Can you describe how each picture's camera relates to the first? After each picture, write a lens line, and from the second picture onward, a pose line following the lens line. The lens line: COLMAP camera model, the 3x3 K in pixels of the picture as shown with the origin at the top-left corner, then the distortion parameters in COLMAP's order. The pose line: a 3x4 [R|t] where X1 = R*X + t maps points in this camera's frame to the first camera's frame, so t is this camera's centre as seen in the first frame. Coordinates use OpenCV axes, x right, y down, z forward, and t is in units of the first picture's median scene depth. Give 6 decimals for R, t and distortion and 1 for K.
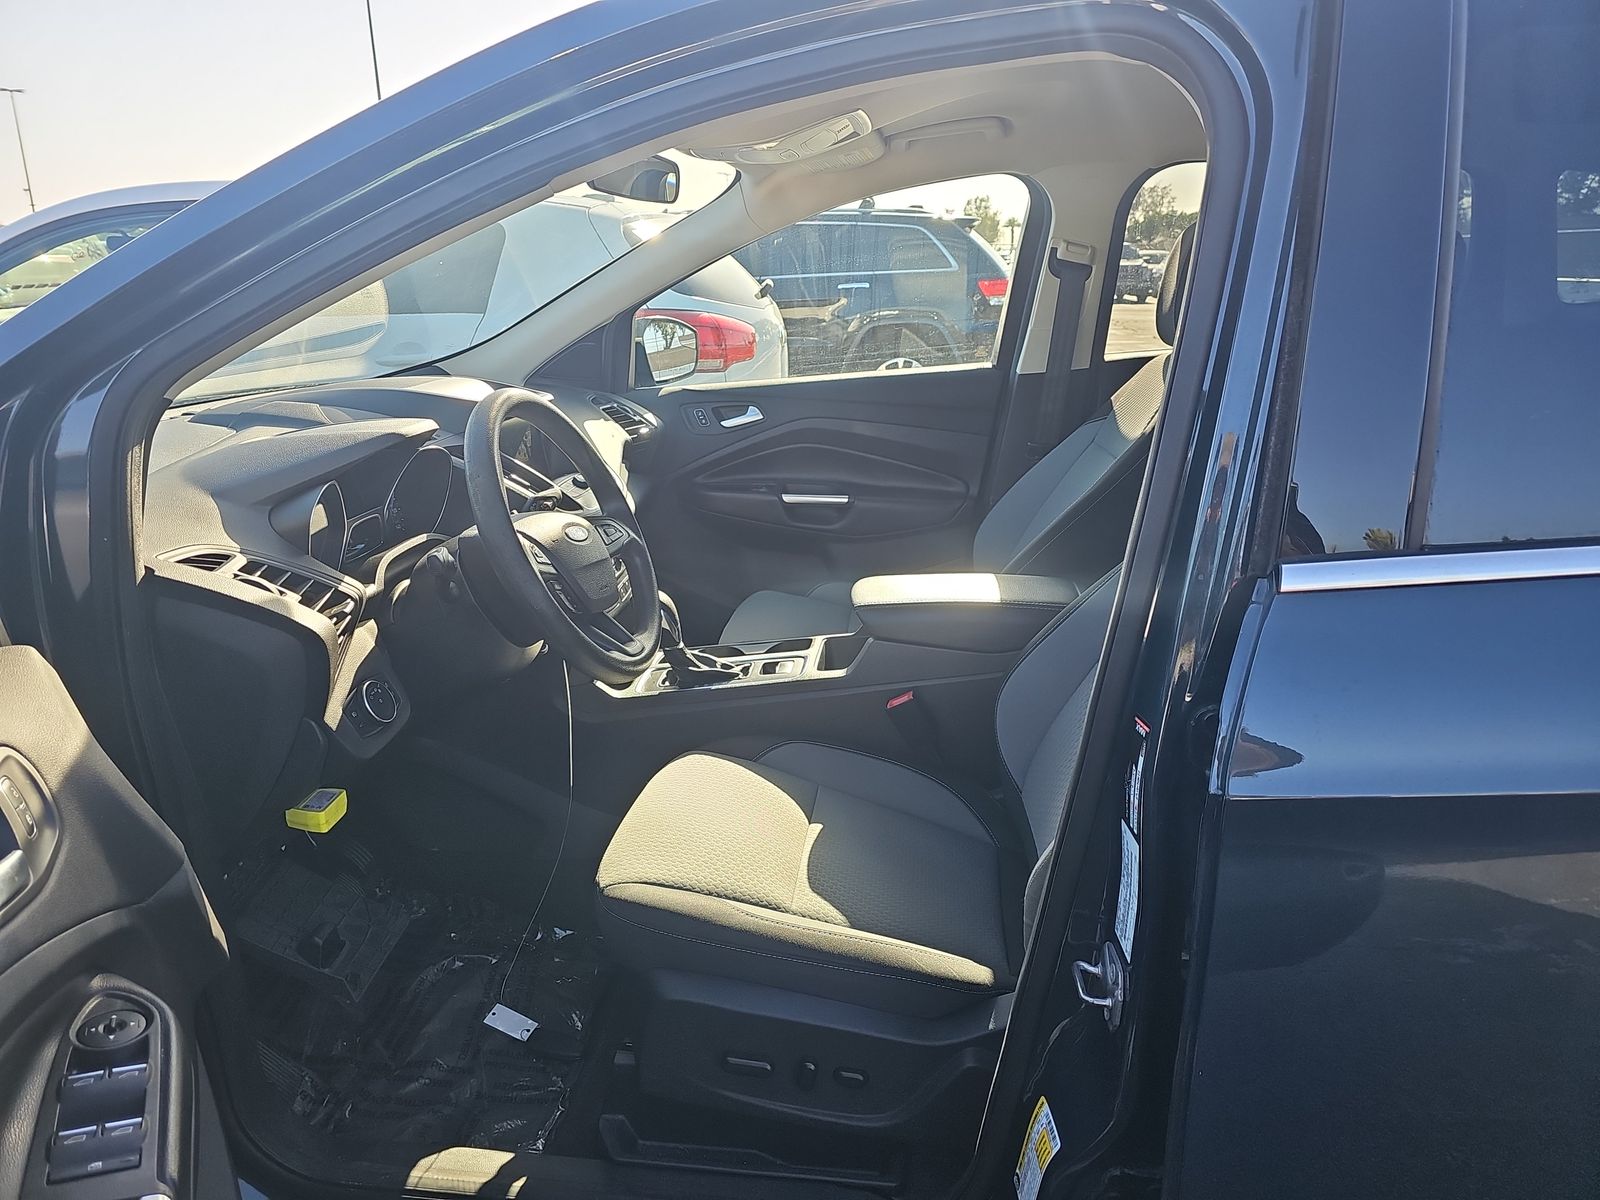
lens RADIAL K [[1084.1, 0, 795.2], [0, 1084.1, 605.0], [0, 0, 1]] dist [0.043258, -0.045600]
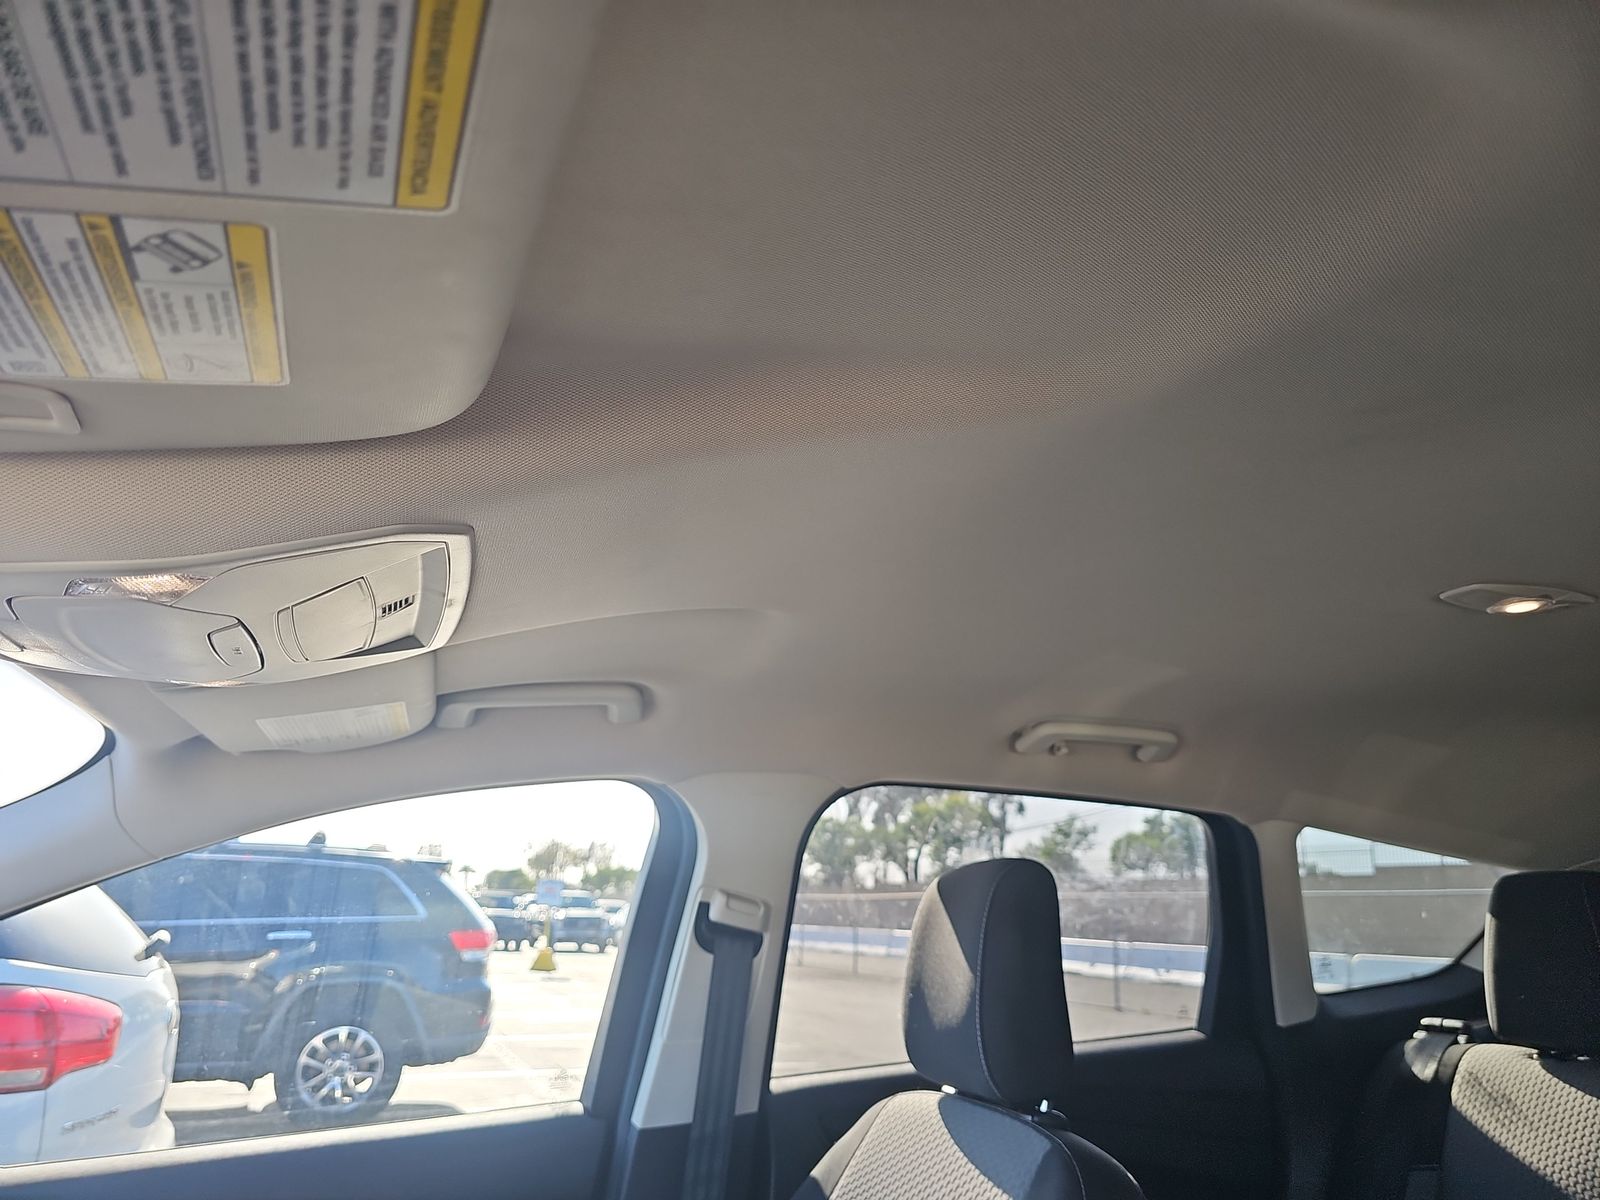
lens RADIAL K [[1084.1, 0, 799.0], [0, 1084.1, 614.7], [0, 0, 1]] dist [0.043258, -0.045600]
pose [[0.887525, 0.145823, 0.437075, 0.000067], [0.112658, 0.851127, -0.512729, -0.086929], [-0.446774, 0.504300, 0.738969, 0.264116]]
